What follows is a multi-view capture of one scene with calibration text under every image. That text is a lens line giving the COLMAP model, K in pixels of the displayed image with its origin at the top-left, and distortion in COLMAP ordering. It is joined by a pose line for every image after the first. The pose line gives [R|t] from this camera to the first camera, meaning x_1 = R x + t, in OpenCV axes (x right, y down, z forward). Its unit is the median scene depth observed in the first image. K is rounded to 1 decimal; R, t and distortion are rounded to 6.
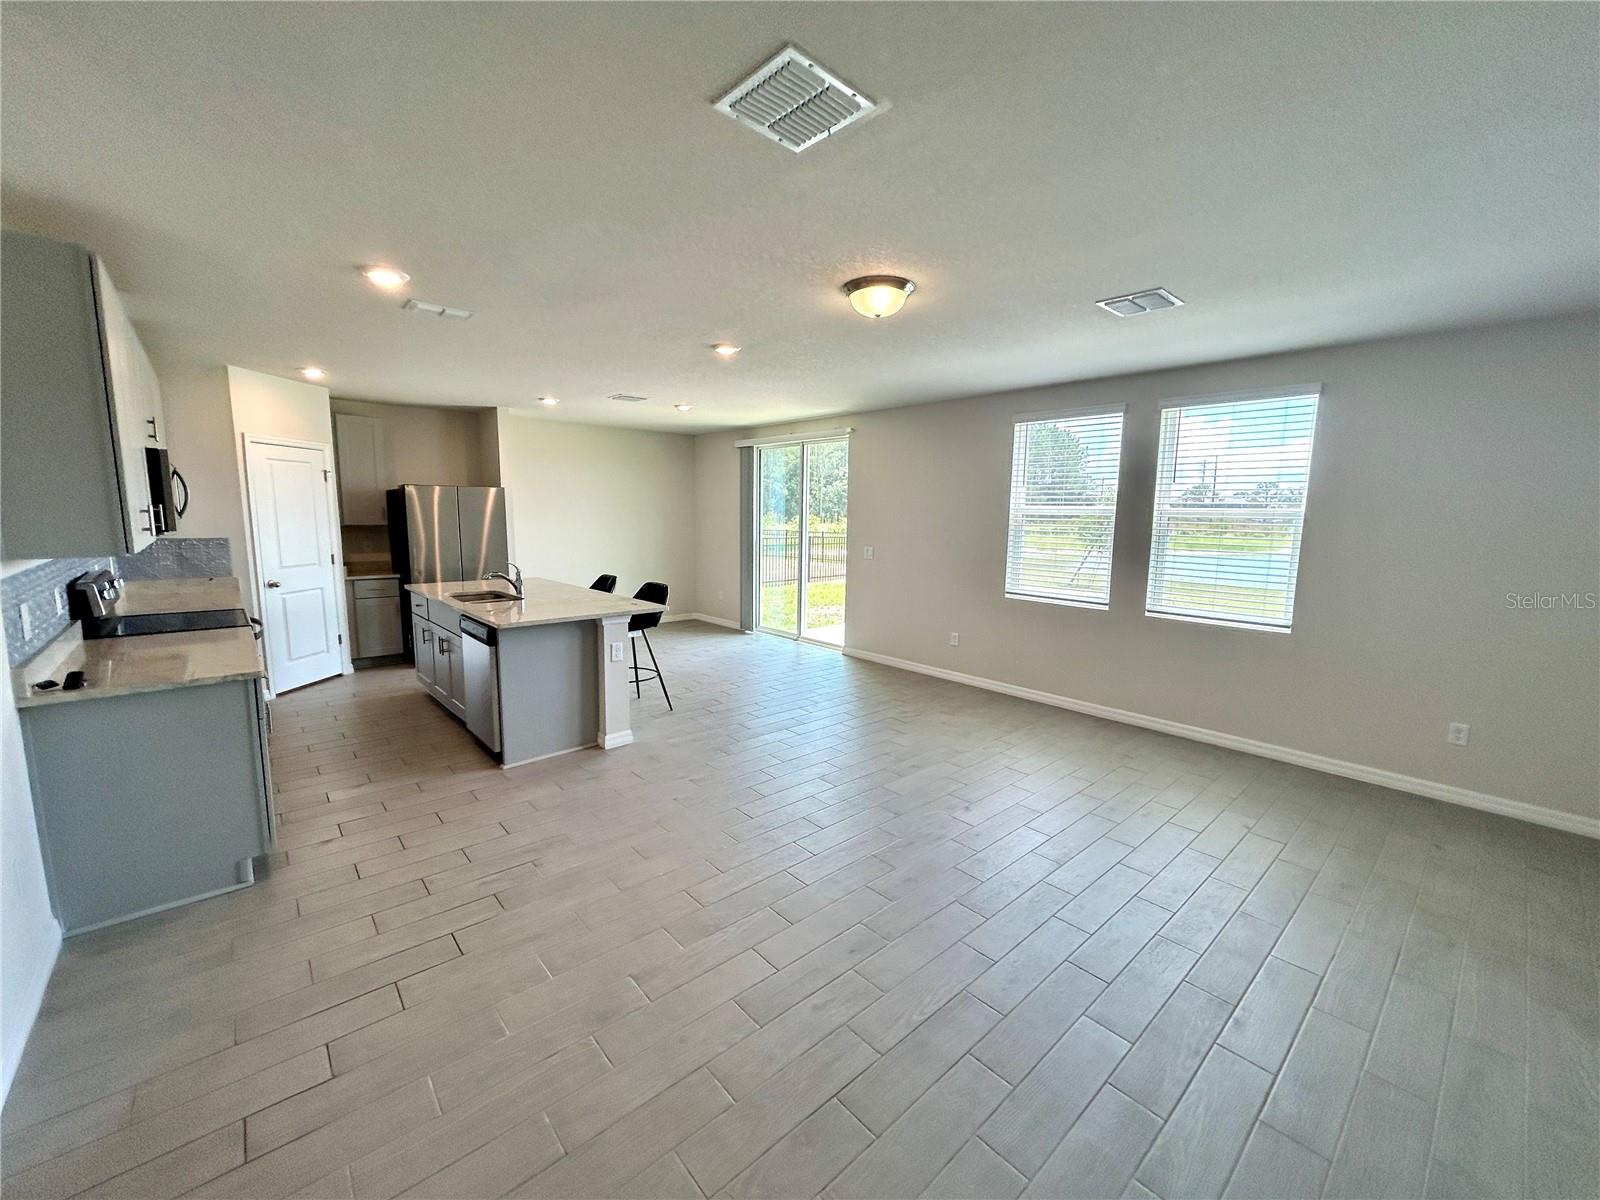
lens RADIAL K [[642.2, 0, 802.3], [0, 642.2, 592.2], [0, 0, 1]] dist [0.000818, 0.000257]
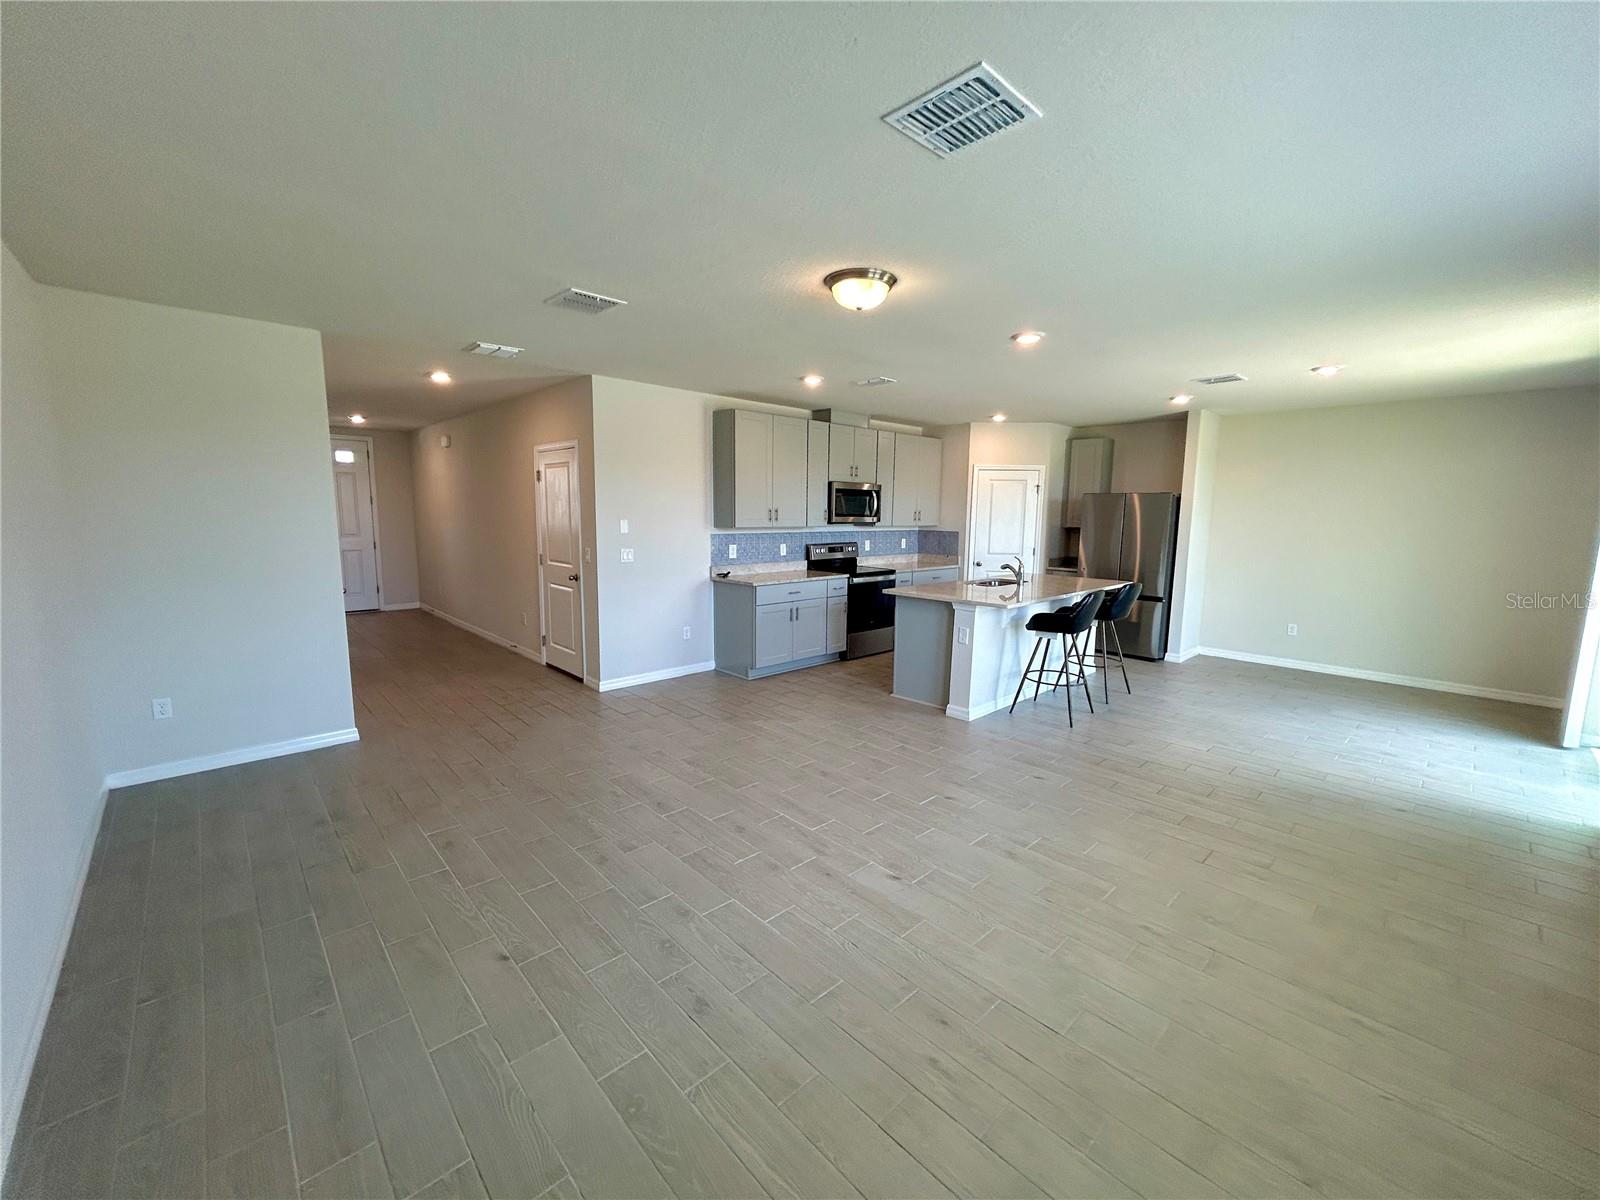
lens RADIAL K [[642.2, 0, 800.3], [0, 642.2, 599.8], [0, 0, 1]] dist [0.000818, 0.000257]
pose [[0.026295, 0.124701, -0.991846, 0.713290], [-0.140009, 0.982869, 0.119861, -0.055360], [0.989801, 0.135715, 0.043304, 0.576557]]
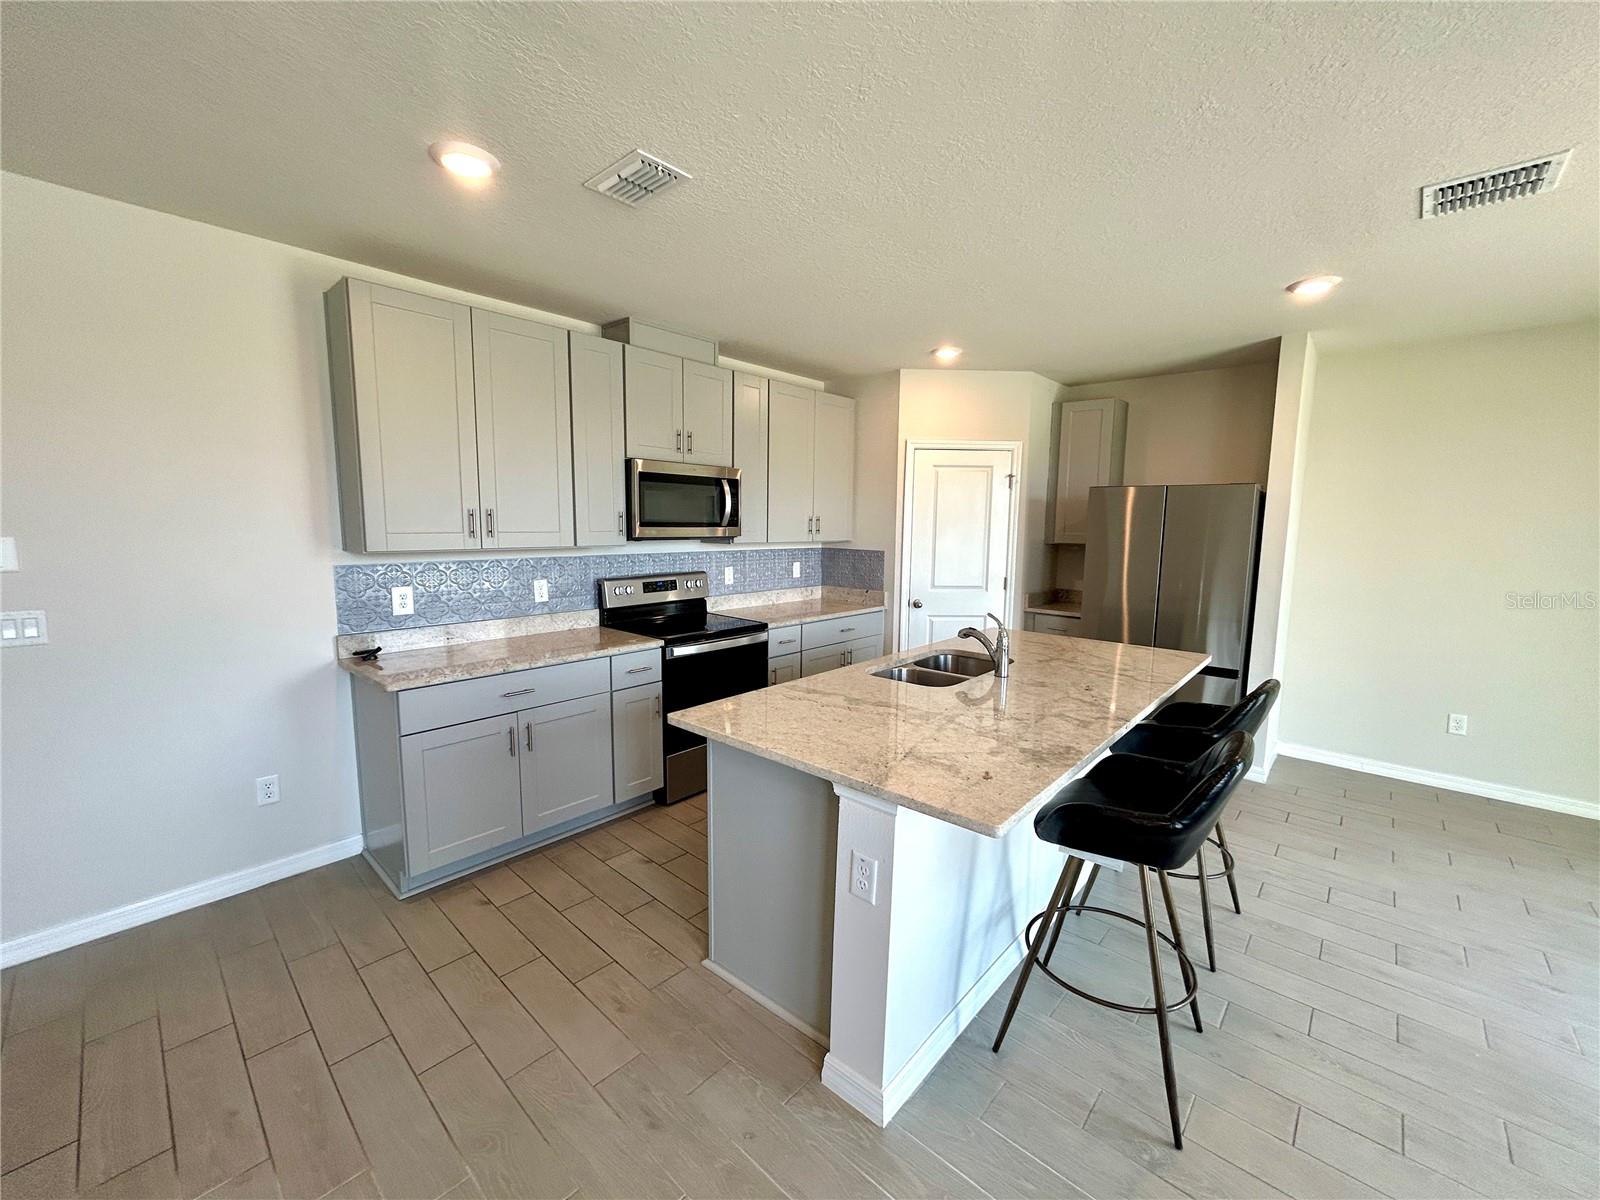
lens RADIAL K [[642.2, 0, 803.1], [0, 642.2, 599.1], [0, 0, 1]] dist [0.000818, 0.000257]
pose [[0.111166, 0.109158, -0.987789, 0.061293], [-0.137843, 0.986036, 0.093452, -0.088102], [0.984196, 0.125771, 0.124660, 0.783303]]
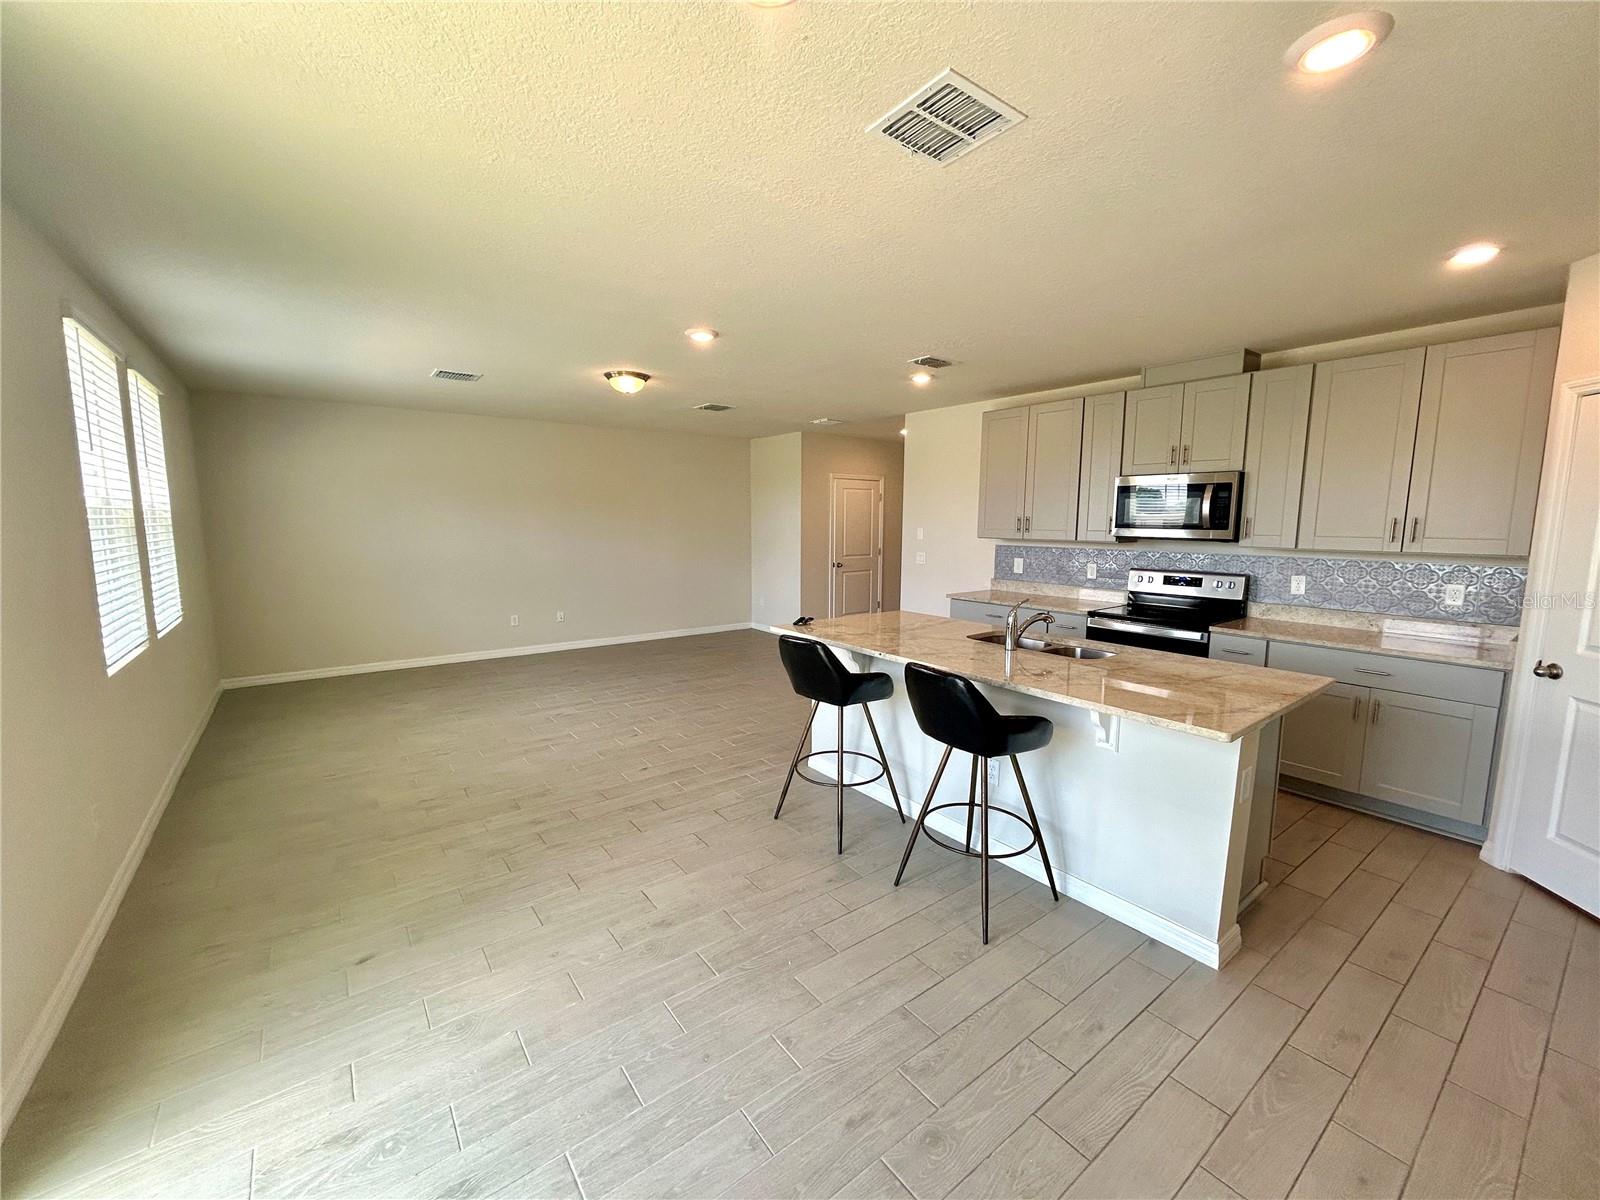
lens RADIAL K [[642.2, 0, 800.2], [0, 642.2, 601.0], [0, 0, 1]] dist [0.000818, 0.000257]
pose [[-0.996637, -0.028359, 0.076874, -0.284080], [-0.007803, 0.966783, 0.255479, -0.207612], [-0.081565, 0.254020, -0.963753, 1.646848]]
